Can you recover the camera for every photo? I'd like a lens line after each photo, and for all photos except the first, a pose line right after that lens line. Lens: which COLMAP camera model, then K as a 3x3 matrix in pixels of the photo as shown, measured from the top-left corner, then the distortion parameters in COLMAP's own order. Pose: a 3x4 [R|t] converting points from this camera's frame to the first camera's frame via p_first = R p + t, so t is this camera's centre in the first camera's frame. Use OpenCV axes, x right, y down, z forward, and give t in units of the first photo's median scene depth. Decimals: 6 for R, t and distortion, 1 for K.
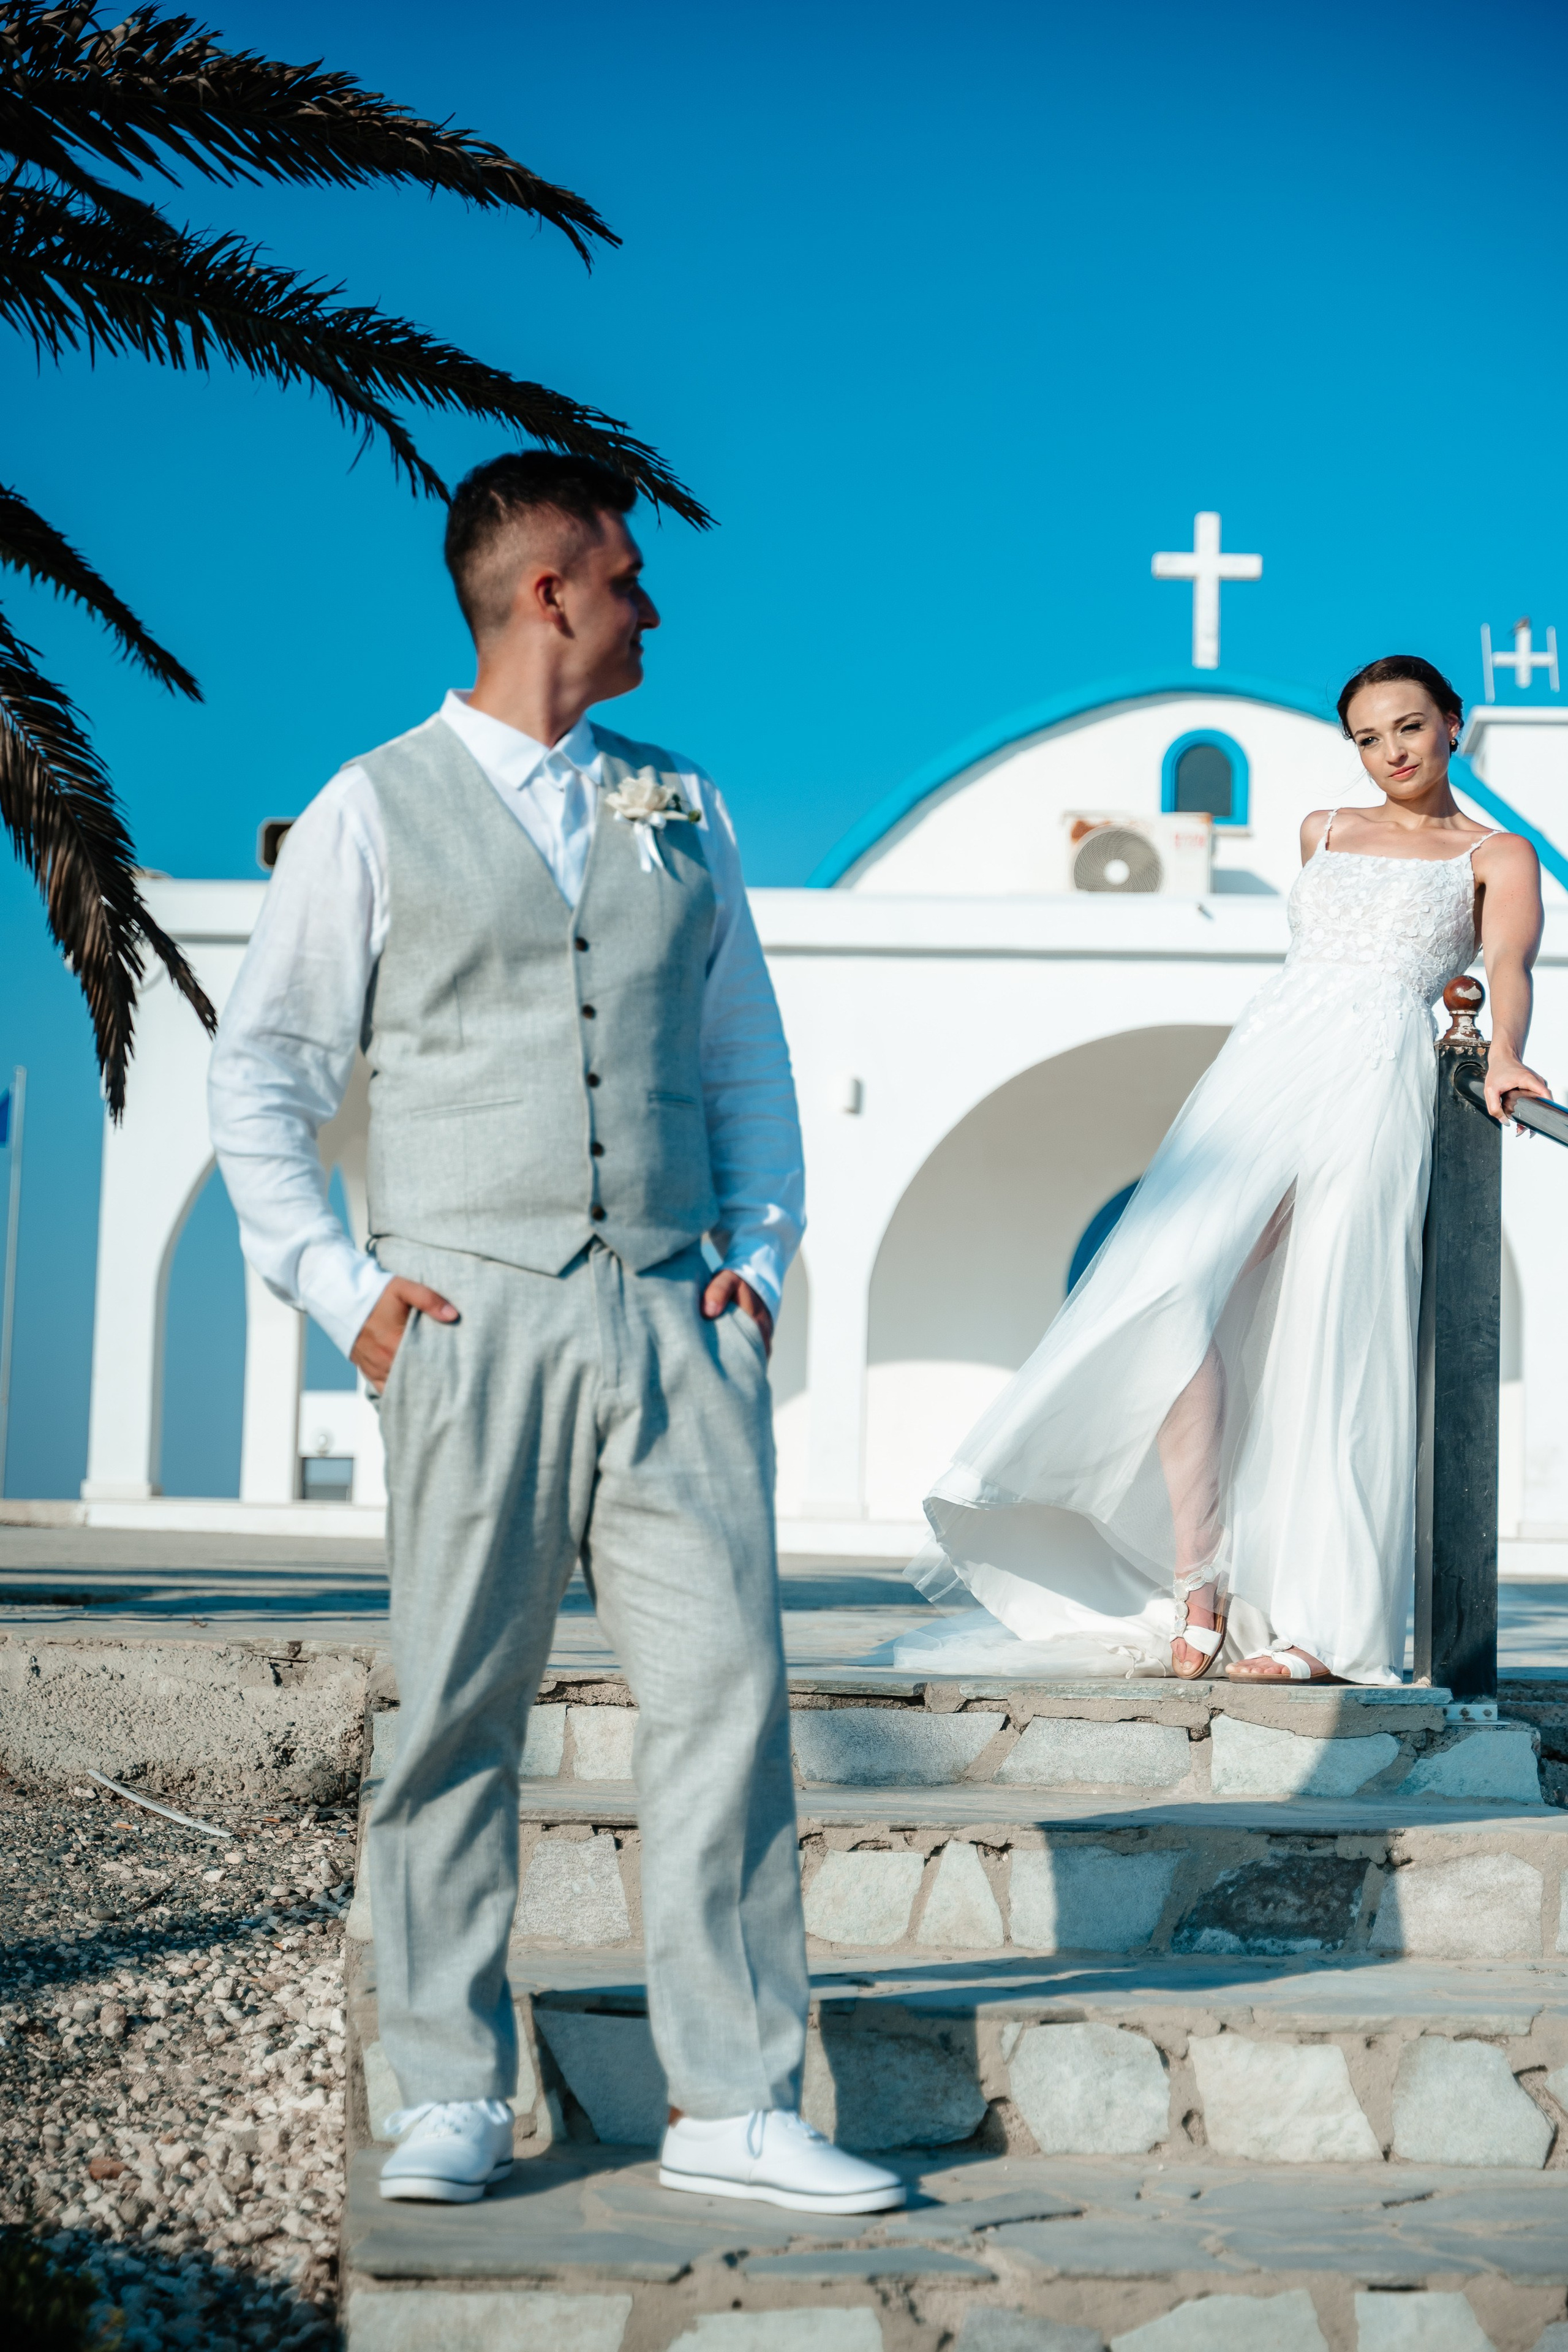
lens RADIAL K [[4018.0, 0, 783.9], [0, 4018.0, 1196.7], [0, 0, 1]] dist [0.021584, 0.000000]
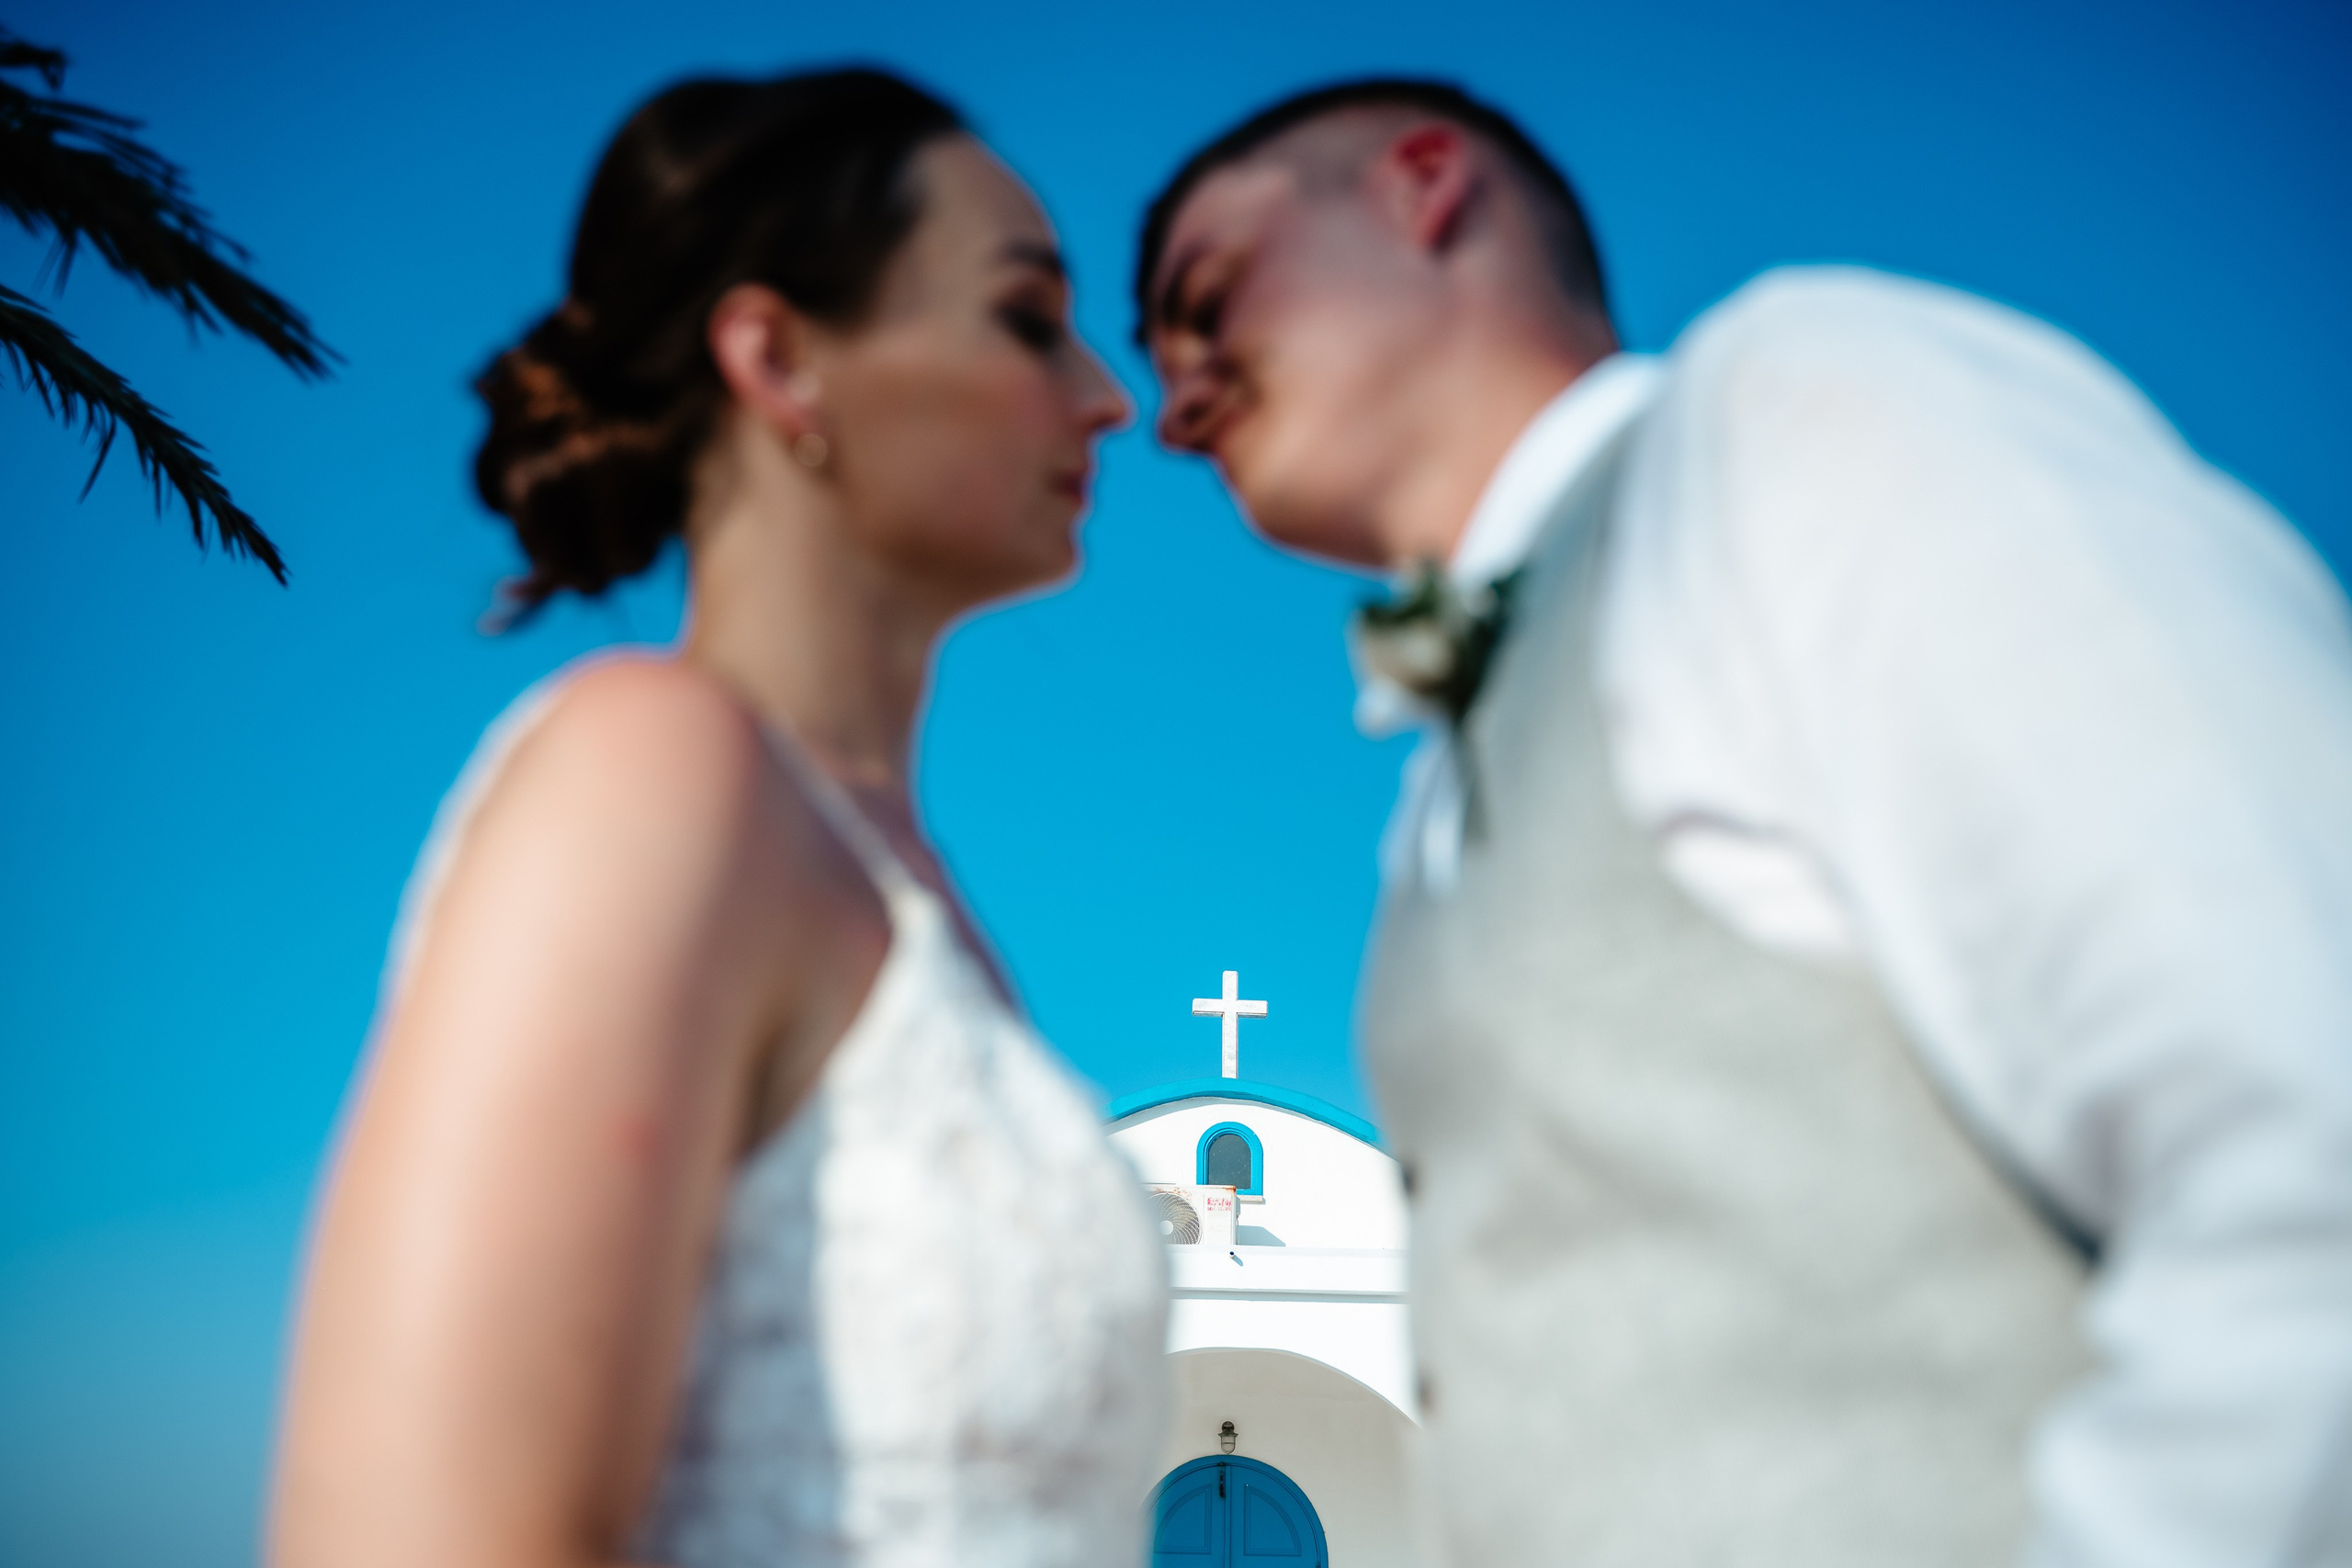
lens RADIAL K [[2272.2, 0, 1174.4], [0, 2272.2, 779.3], [0, 0, 1]] dist [-0.008879, 0.000000]
pose [[0.995852, 0.022703, 0.088110, 0.056083], [0.002202, 0.962074, -0.272781, -0.066906], [-0.090962, 0.271843, 0.958033, 0.863694]]
